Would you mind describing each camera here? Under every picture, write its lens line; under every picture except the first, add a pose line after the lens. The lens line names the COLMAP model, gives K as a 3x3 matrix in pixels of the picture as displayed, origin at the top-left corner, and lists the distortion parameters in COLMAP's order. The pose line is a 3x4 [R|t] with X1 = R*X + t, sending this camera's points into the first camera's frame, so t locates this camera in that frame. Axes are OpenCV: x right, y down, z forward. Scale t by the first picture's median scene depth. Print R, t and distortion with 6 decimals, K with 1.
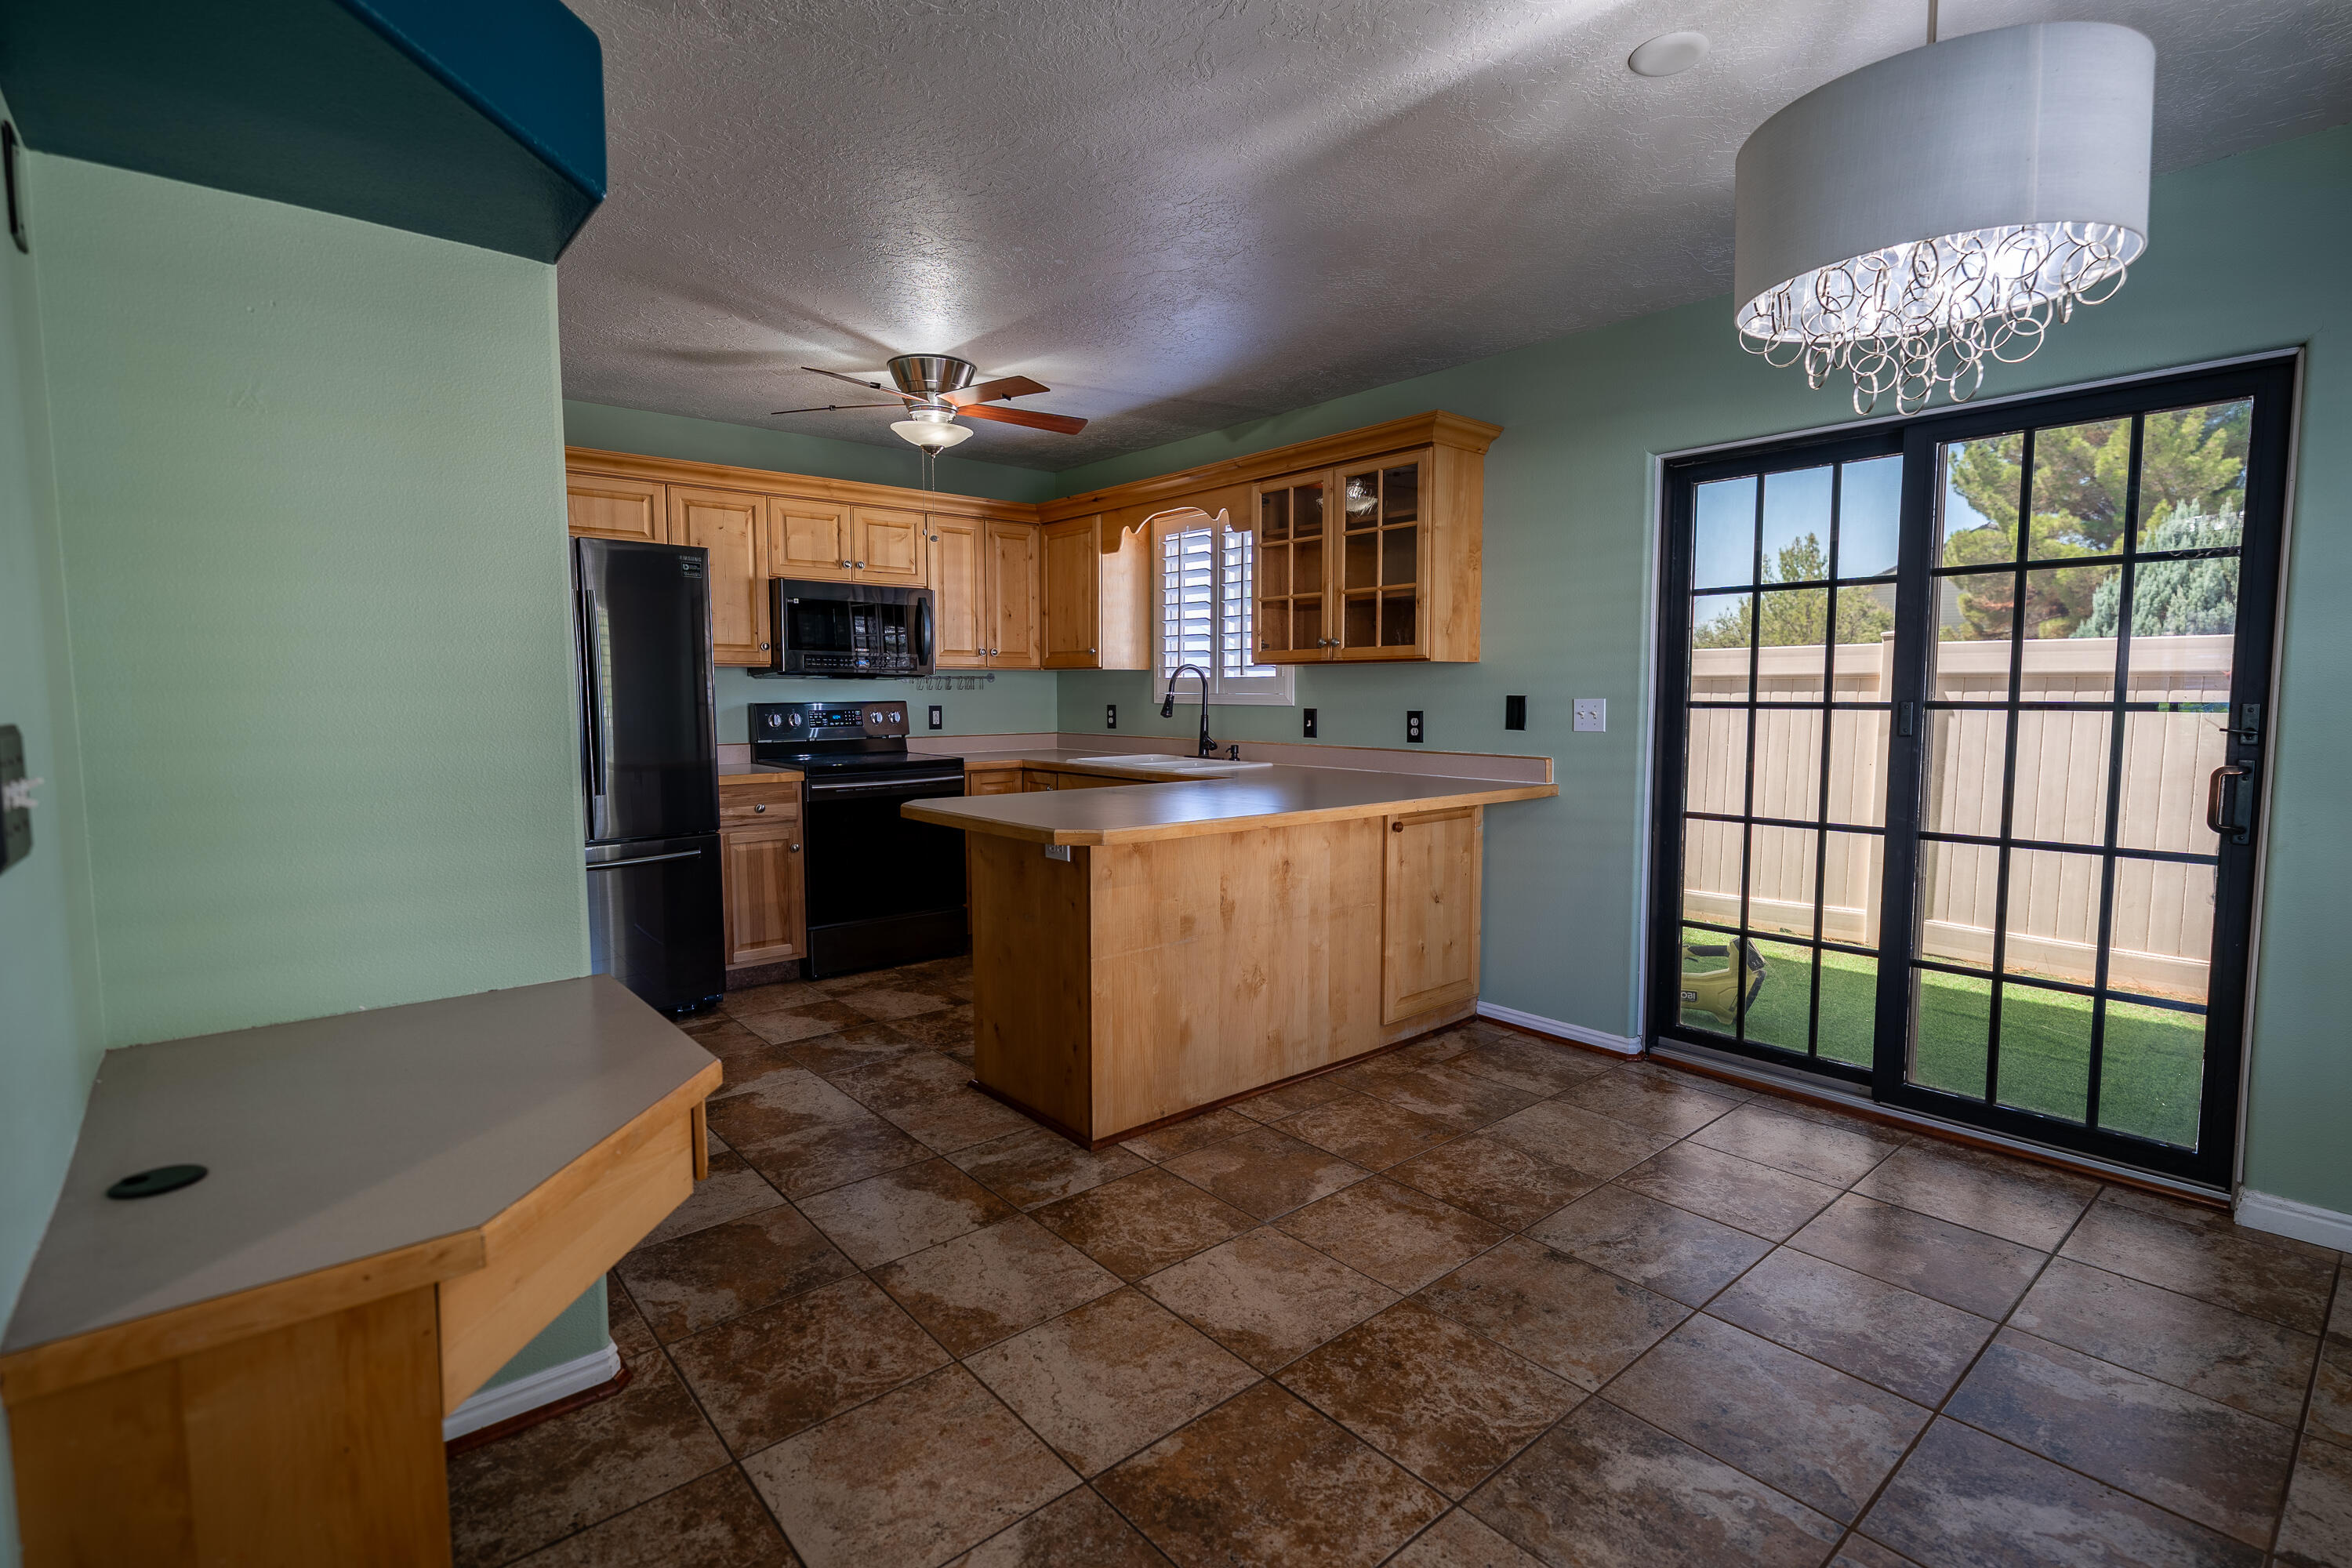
lens RADIAL K [[1082.1, 0, 1176.0], [0, 1082.1, 784.0], [0, 0, 1]] dist [-0.001061, -0.000236]
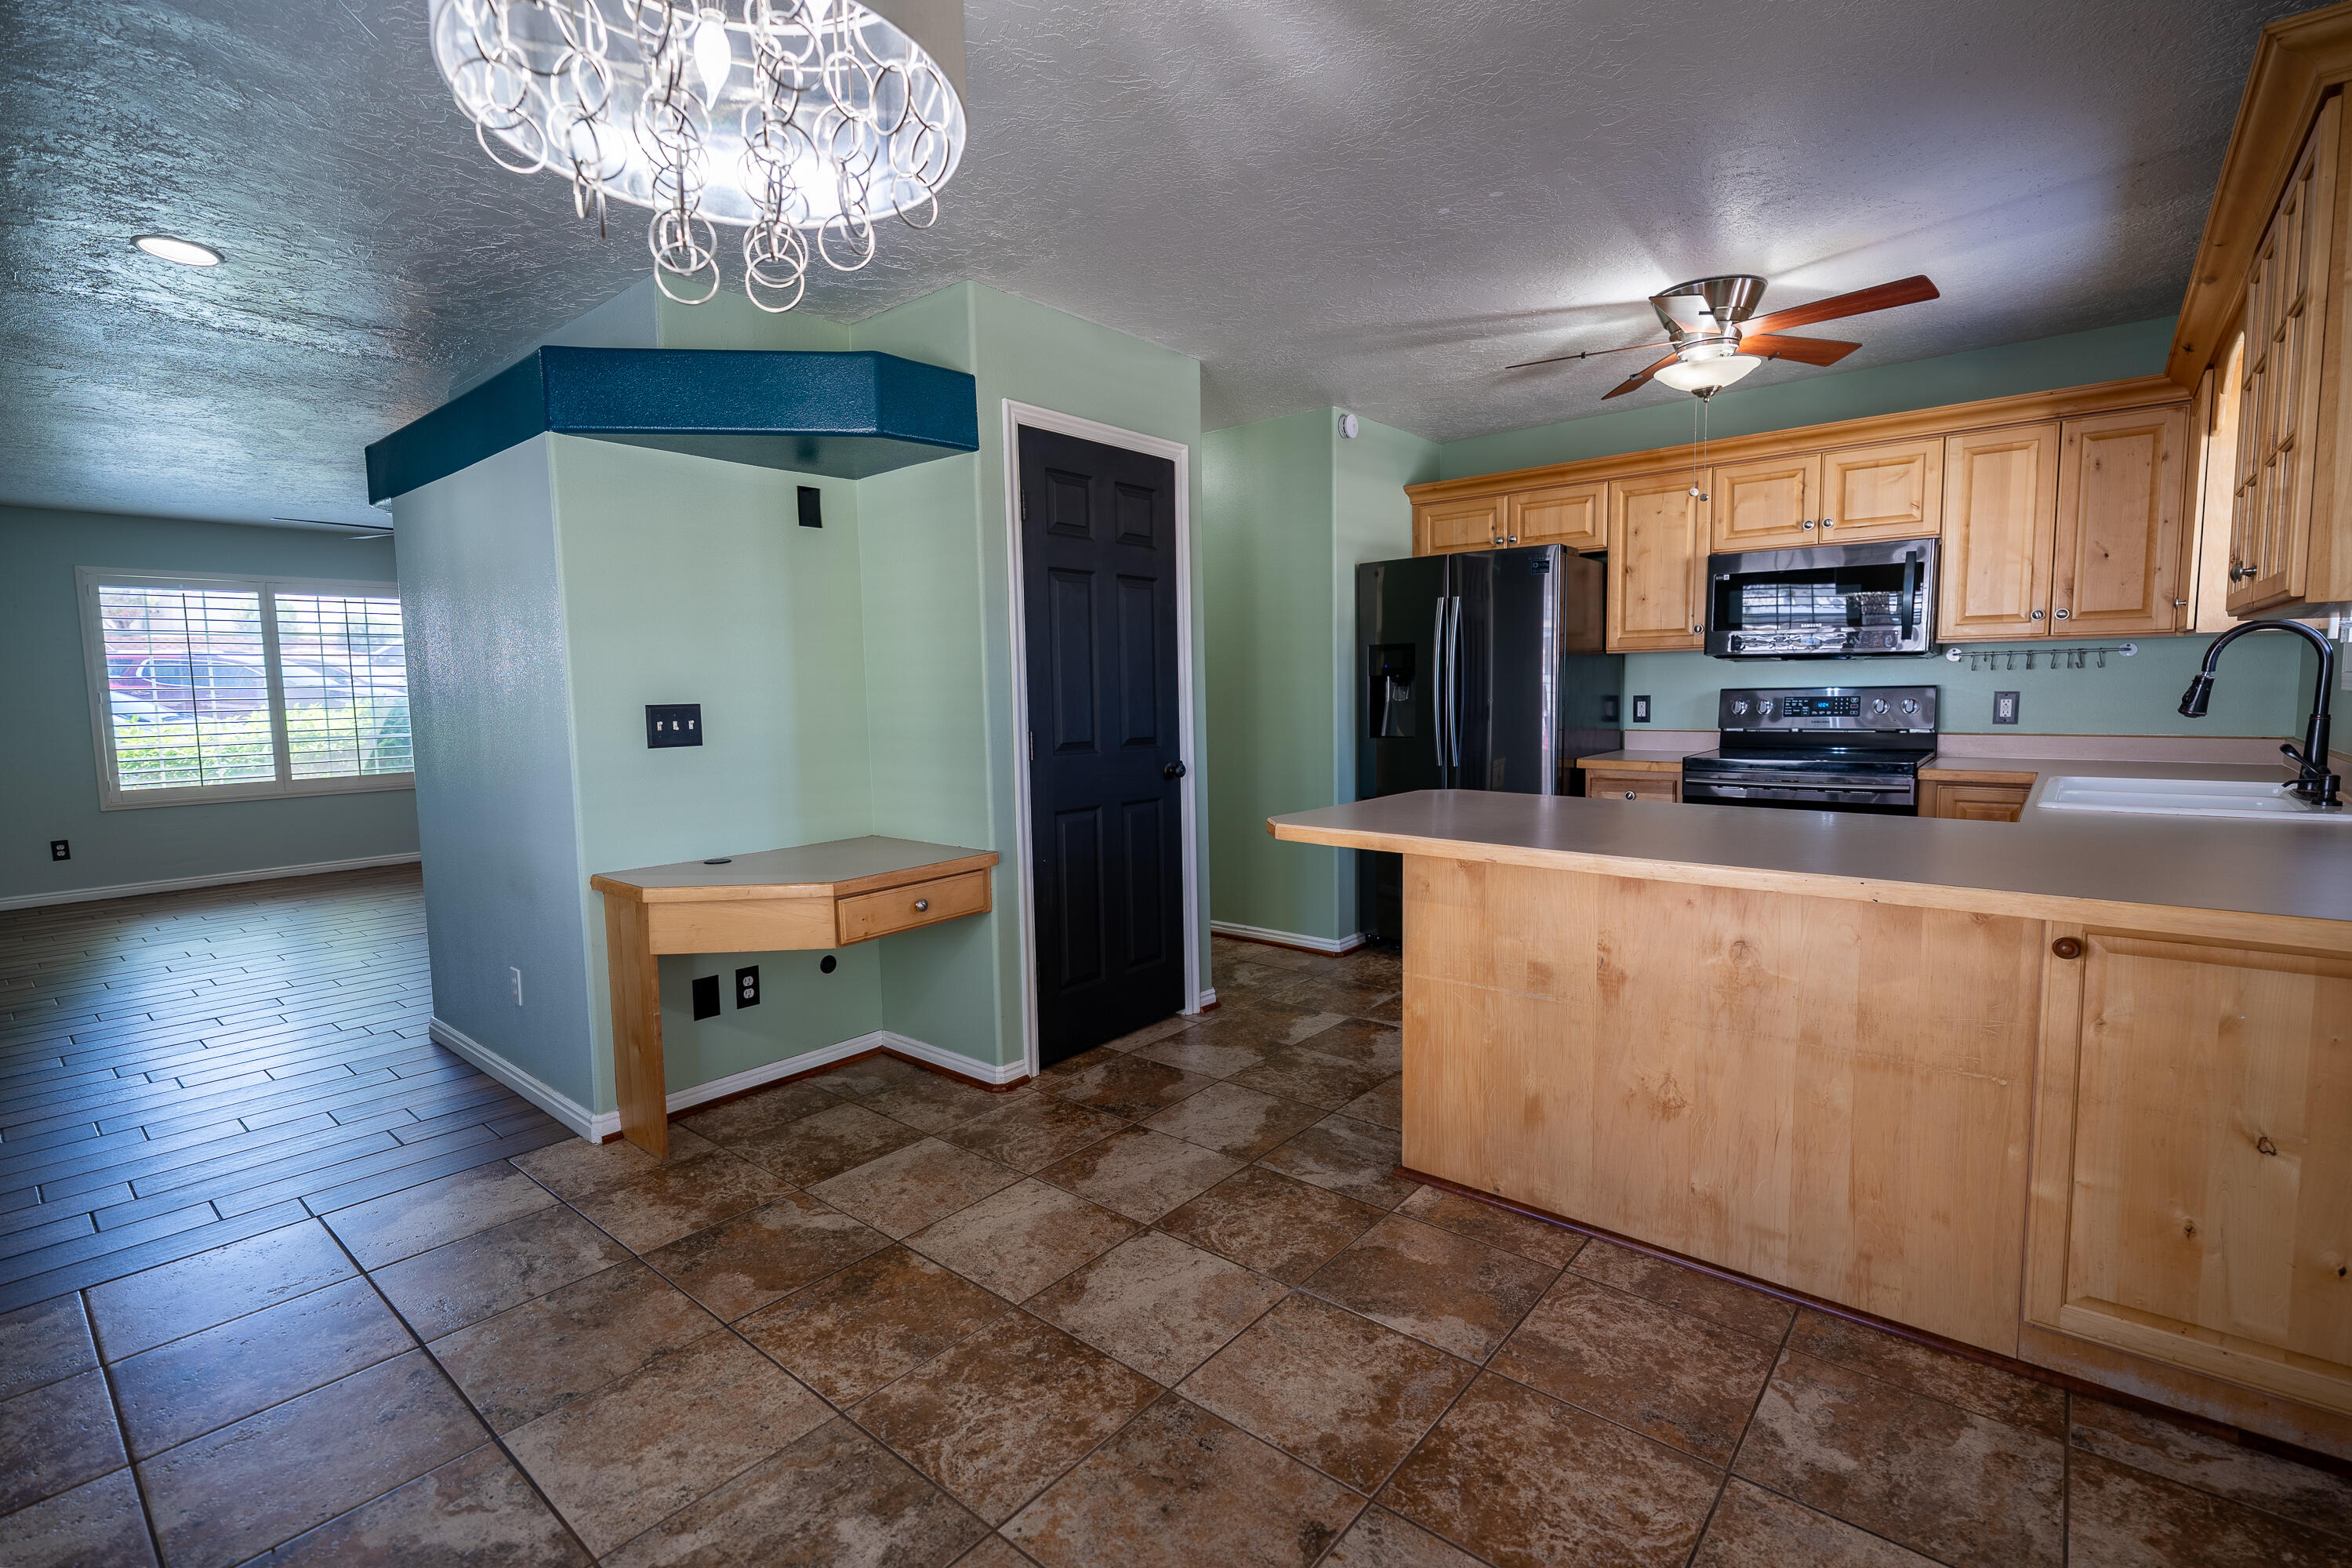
lens RADIAL K [[1062.5, 0, 1160.4], [0, 1062.5, 784.0], [0, 0, 1]] dist [0.002455, 0.000254]
pose [[0.161959, 0.091688, -0.982529, 0.498900], [-0.067516, 0.994370, 0.081664, -0.038283], [0.984485, 0.053110, 0.167238, 0.409673]]
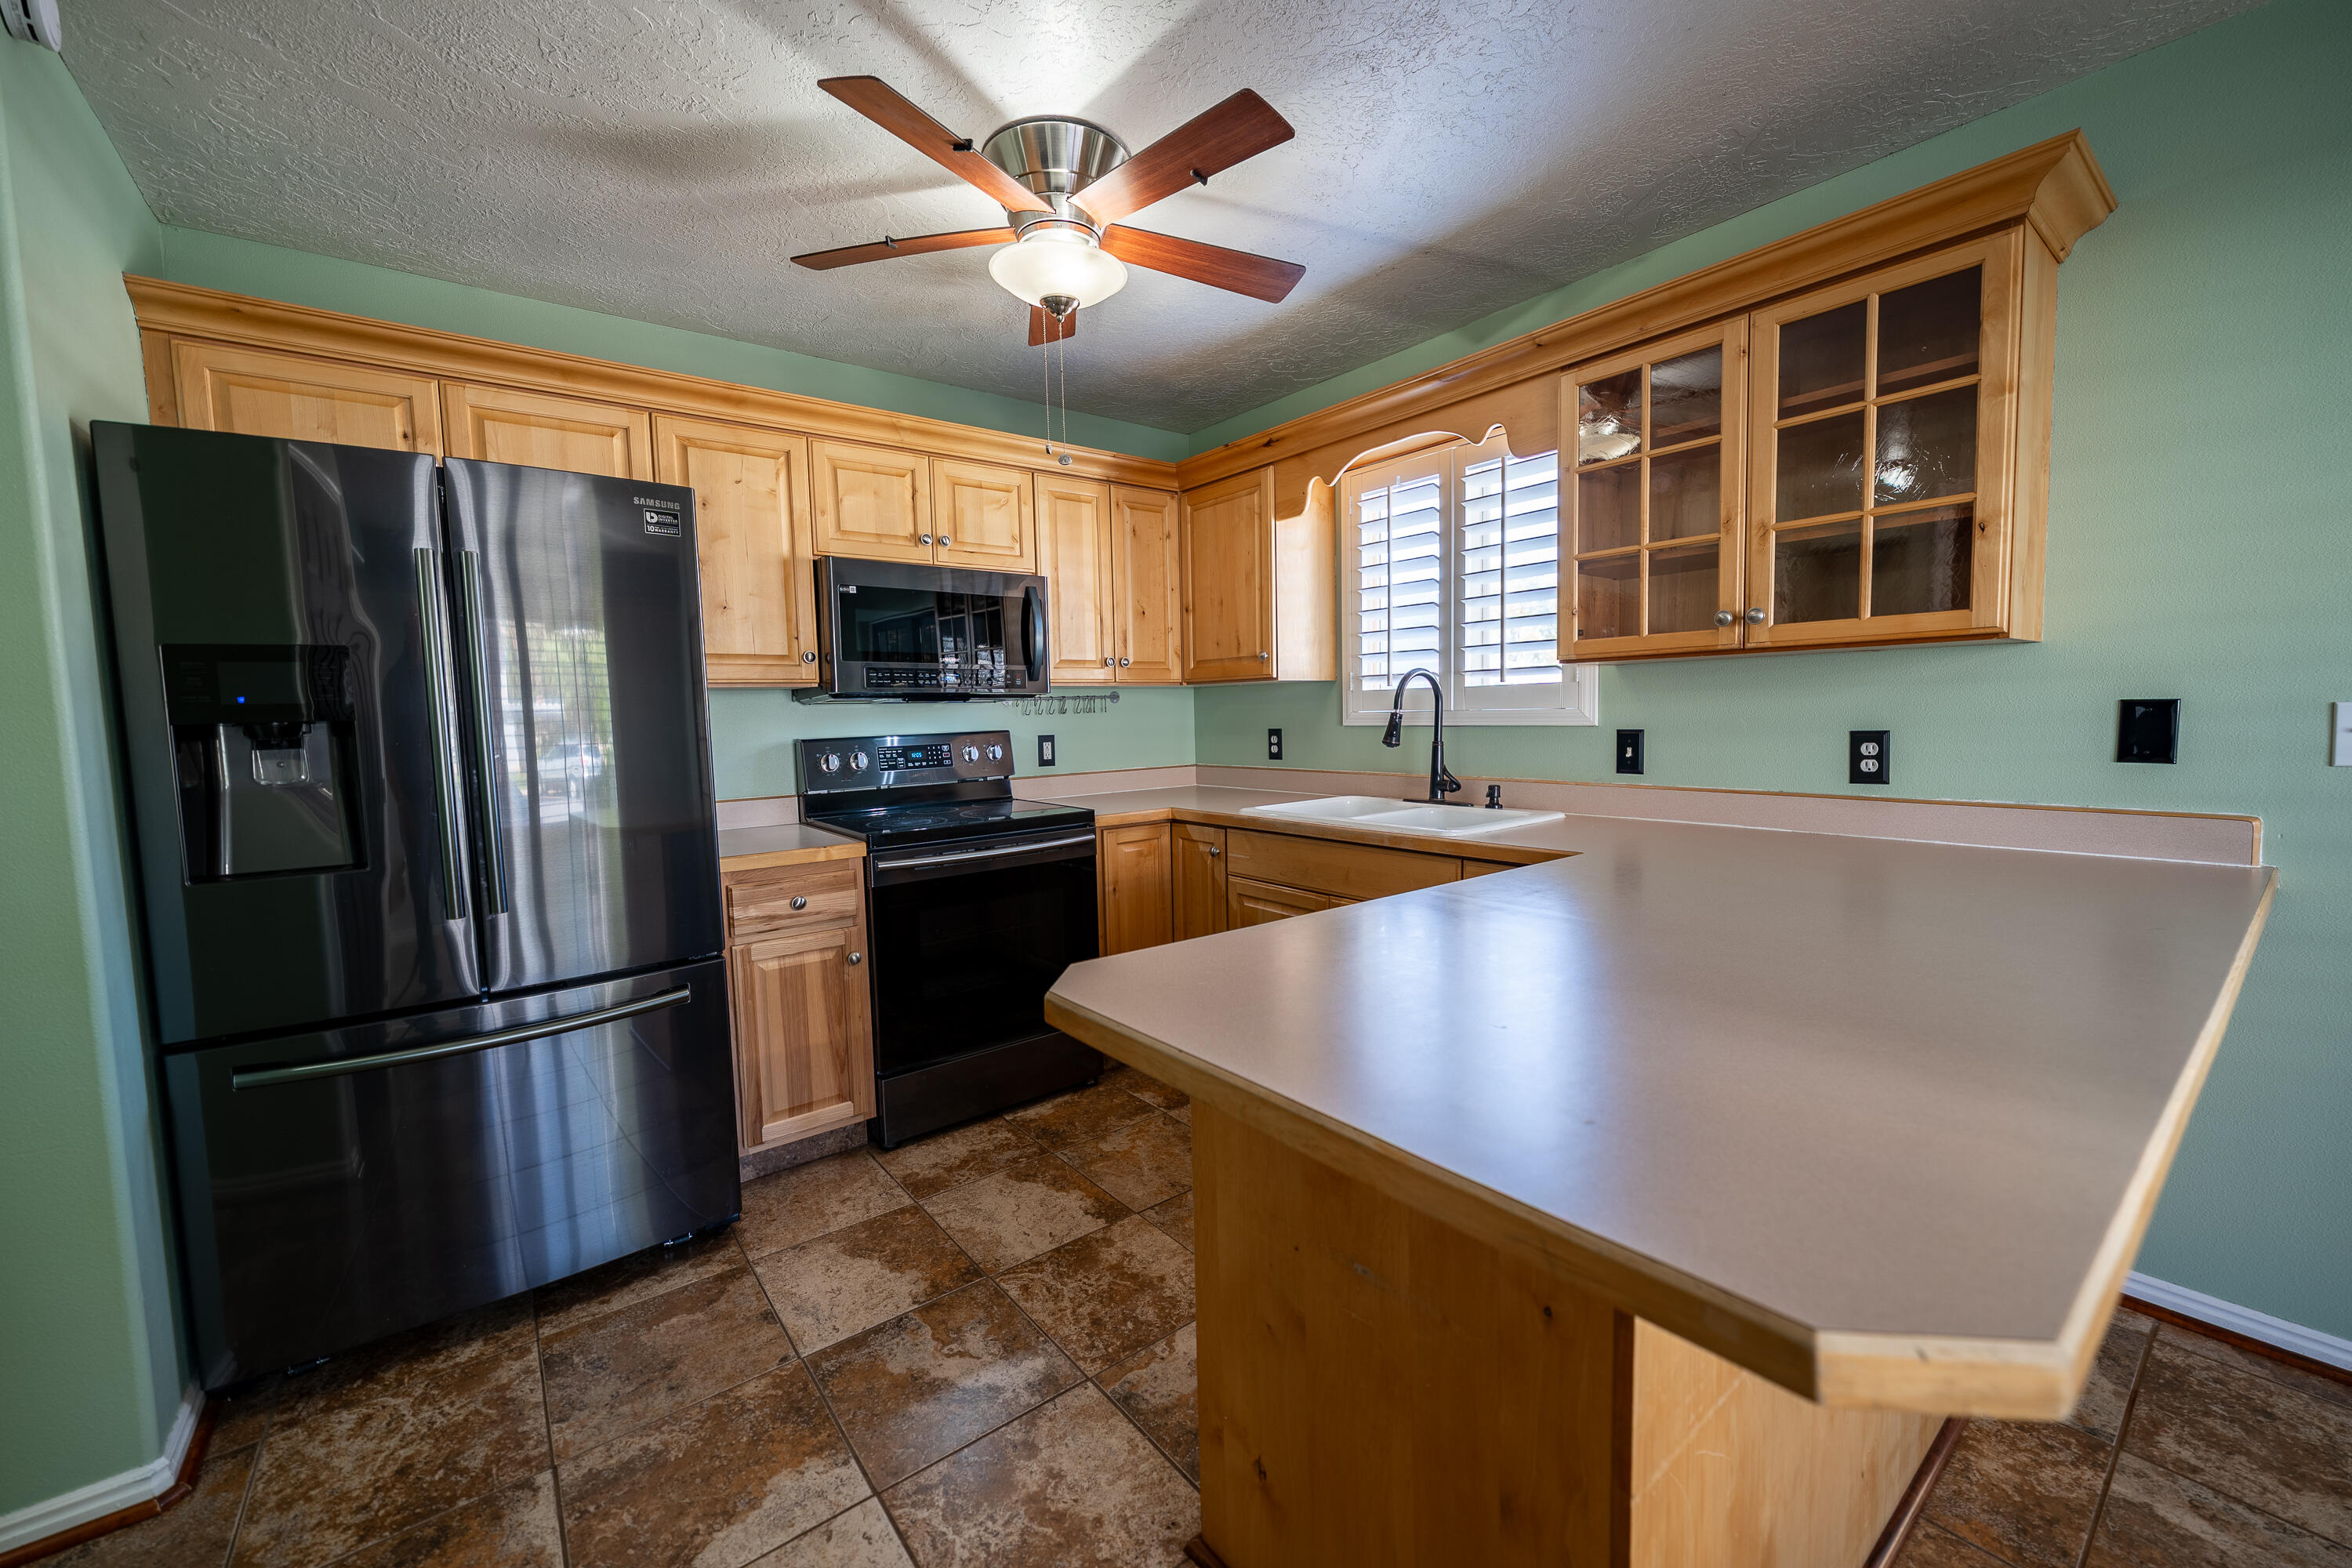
lens RADIAL K [[912.9, 0, 1176.0], [0, 912.9, 784.0], [0, 0, 1]] dist [-0.000272, -0.000115]
pose [[0.998859, -0.020658, -0.043047, -0.131338], [0.020409, 0.999772, -0.006224, -0.040684], [0.043166, 0.005338, 0.999054, 0.456862]]
